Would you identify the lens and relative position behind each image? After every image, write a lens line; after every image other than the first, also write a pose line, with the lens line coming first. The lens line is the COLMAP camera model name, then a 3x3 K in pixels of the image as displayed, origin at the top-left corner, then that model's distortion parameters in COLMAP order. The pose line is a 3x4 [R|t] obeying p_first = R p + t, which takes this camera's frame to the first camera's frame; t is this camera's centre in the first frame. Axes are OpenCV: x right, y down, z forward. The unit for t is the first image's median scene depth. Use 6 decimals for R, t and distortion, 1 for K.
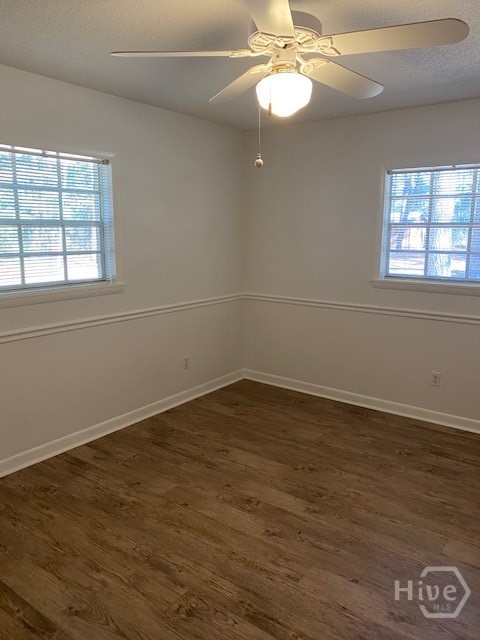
lens RADIAL K [[491.4, 0, 241.6], [0, 491.4, 319.5], [0, 0, 1]] dist [0.008517, -0.008470]
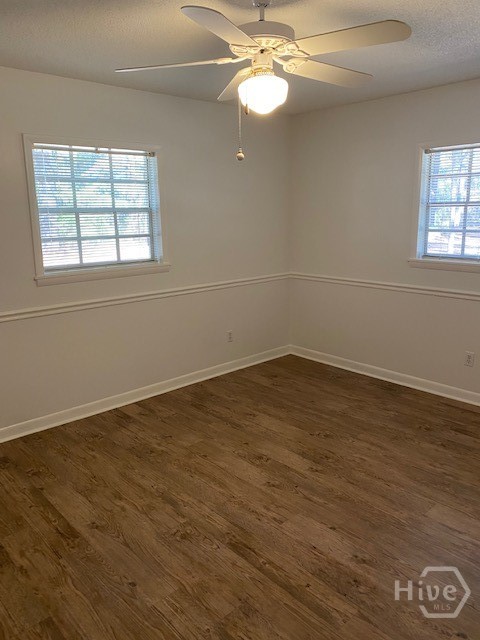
lens RADIAL K [[491.4, 0, 240.8], [0, 491.4, 321.8], [0, 0, 1]] dist [0.008517, -0.008470]
pose [[0.981092, 0.022498, -0.192229, 0.161960], [-0.014129, 0.998896, 0.044800, 0.009209], [0.193025, -0.041237, 0.980327, -0.085428]]
